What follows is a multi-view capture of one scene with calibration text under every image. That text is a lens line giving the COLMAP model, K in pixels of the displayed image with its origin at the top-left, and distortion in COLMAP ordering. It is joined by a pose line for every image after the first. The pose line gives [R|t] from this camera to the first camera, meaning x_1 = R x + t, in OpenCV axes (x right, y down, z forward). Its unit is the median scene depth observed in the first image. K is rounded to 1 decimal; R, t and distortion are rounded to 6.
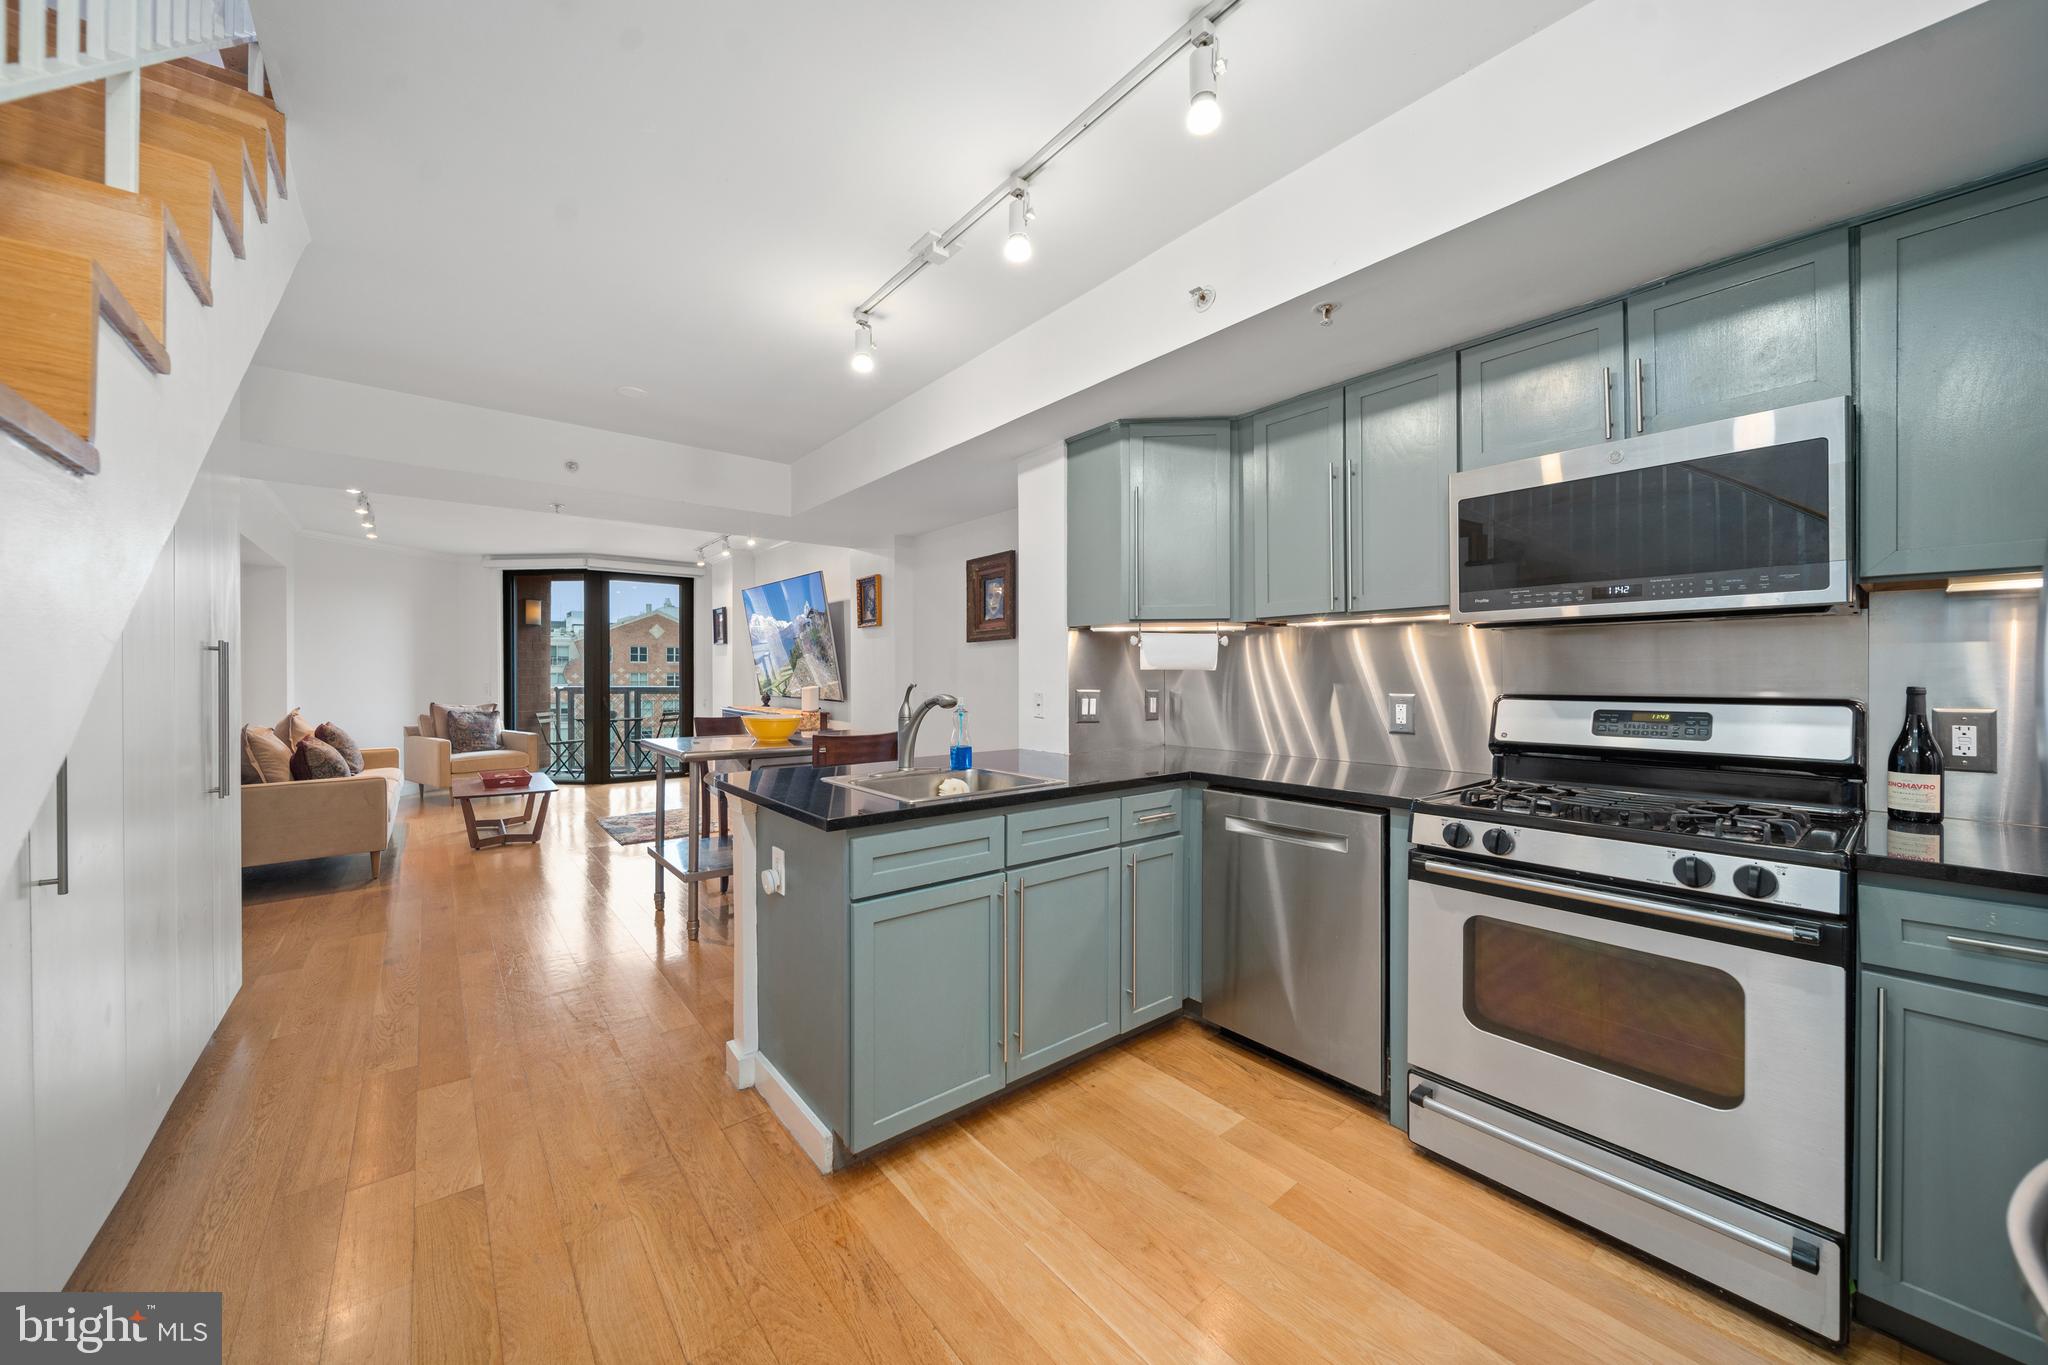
lens RADIAL K [[732.1, 0, 1031.0], [0, 732.1, 670.5], [0, 0, 1]] dist [-0.001610, -0.001451]
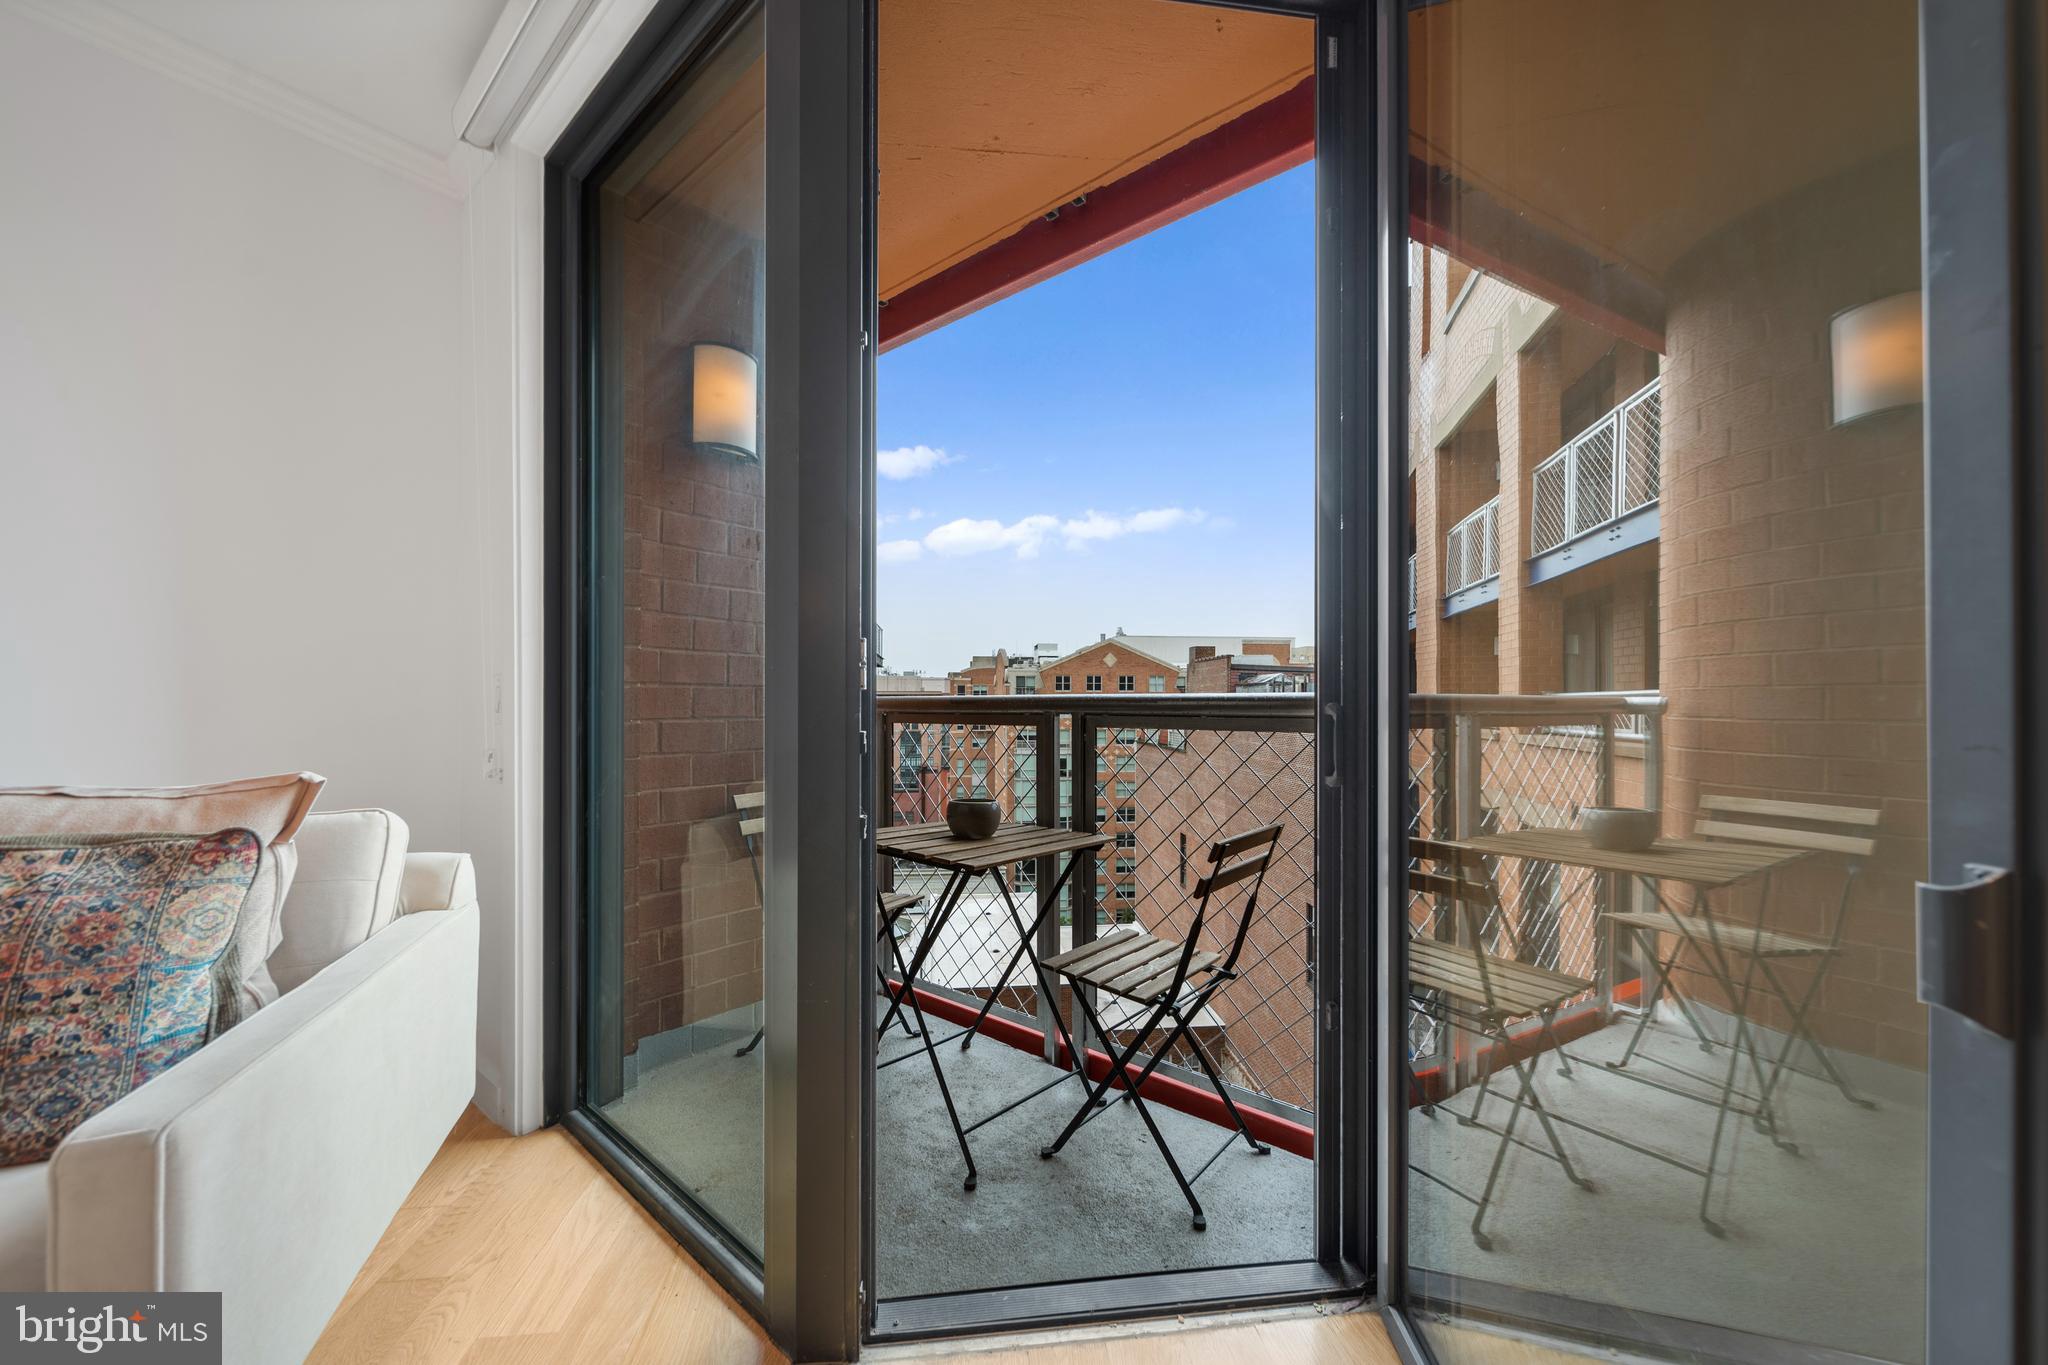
lens RADIAL K [[732.1, 0, 1024.2], [0, 732.1, 702.5], [0, 0, 1]] dist [-0.001610, -0.001451]
pose [[0.832273, 0.000436, -0.554366, -1.173629], [0.000737, 0.999998, 0.001894, 0.066450], [0.554366, -0.001985, 0.832271, 2.198664]]
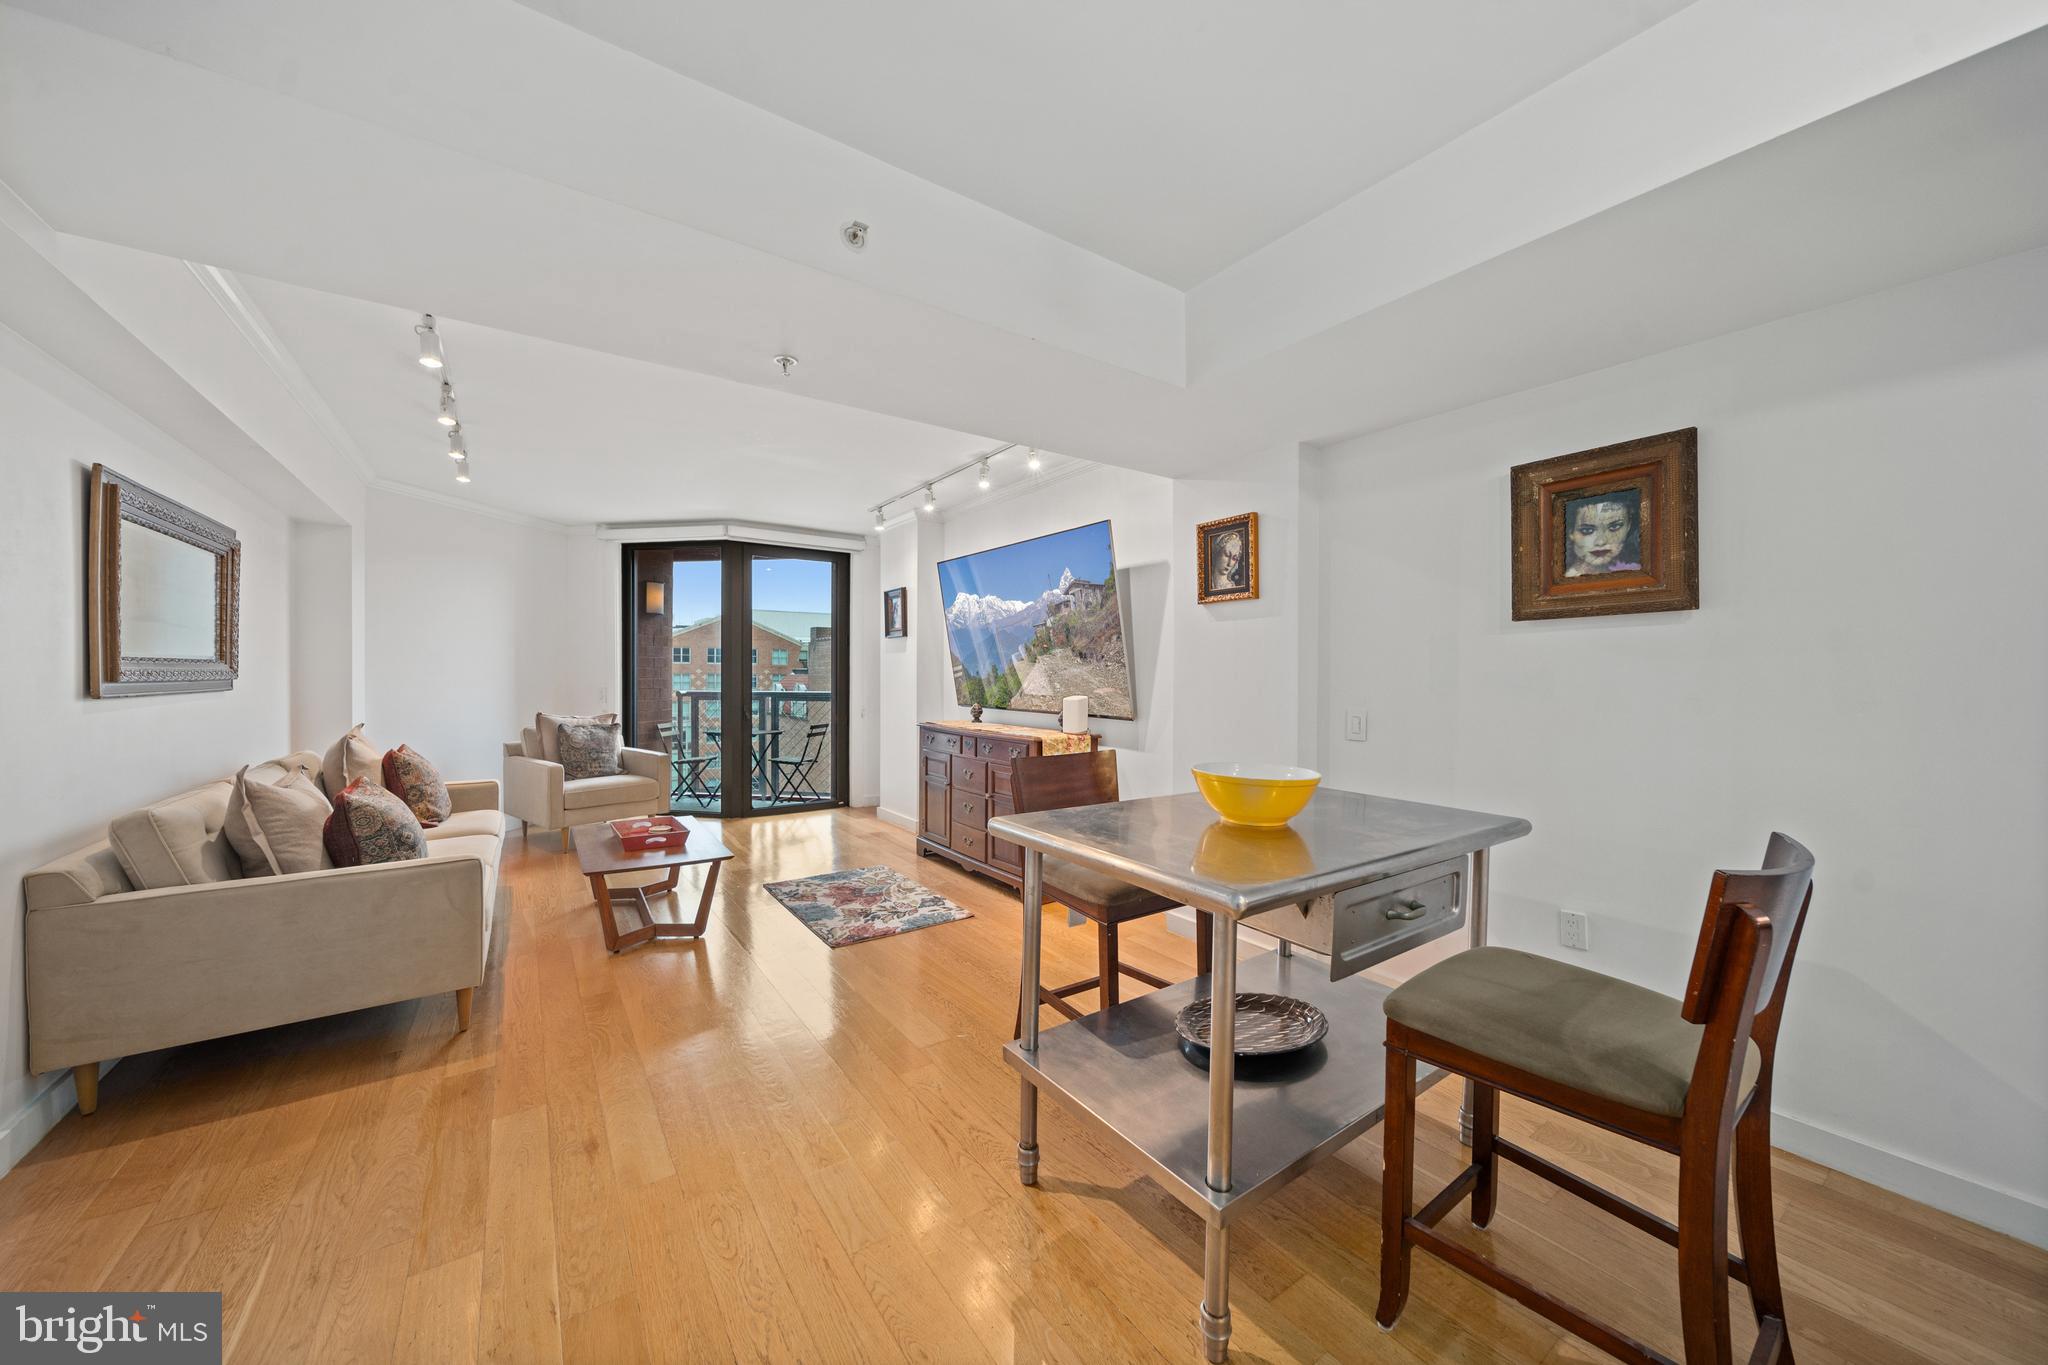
lens RADIAL K [[732.1, 0, 1026.2], [0, 732.1, 675.3], [0, 0, 1]] dist [-0.001610, -0.001451]
pose [[0.996608, 0.004972, -0.082143, -0.547914], [-0.004736, 0.999984, 0.003063, 0.000802], [0.082157, -0.002664, 0.996616, 0.618124]]
